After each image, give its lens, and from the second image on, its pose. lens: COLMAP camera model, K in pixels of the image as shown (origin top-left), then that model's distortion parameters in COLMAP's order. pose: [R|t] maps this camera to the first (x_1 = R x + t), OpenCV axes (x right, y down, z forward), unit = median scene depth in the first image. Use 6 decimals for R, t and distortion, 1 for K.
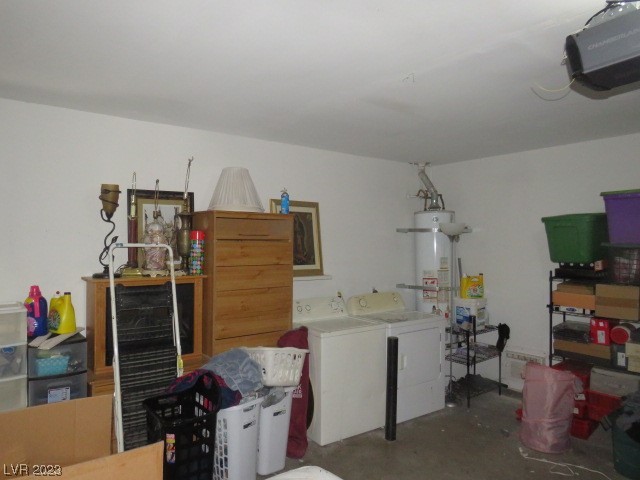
lens RADIAL K [[450.4, 0, 320.0], [0, 450.4, 240.0], [0, 0, 1]] dist [-0.029882, 0.001576]
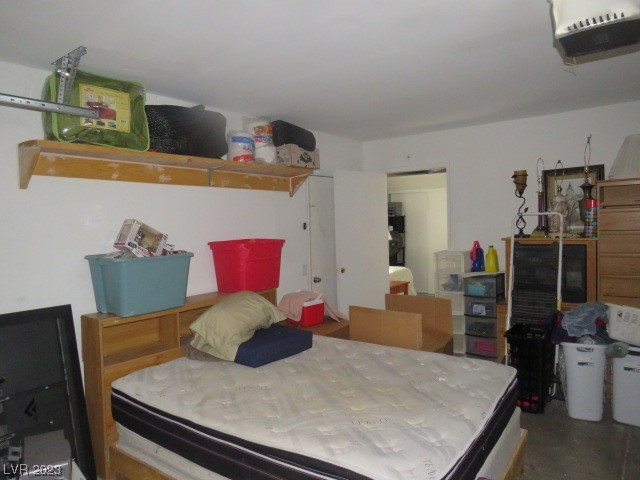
lens RADIAL K [[450.4, 0, 320.0], [0, 450.4, 240.0], [0, 0, 1]] dist [-0.029882, 0.001576]
pose [[0.250583, 0.035202, -0.967455, 0.721474], [0.053039, 0.997339, 0.050027, -0.011727], [0.966641, -0.063849, 0.248049, 0.039321]]
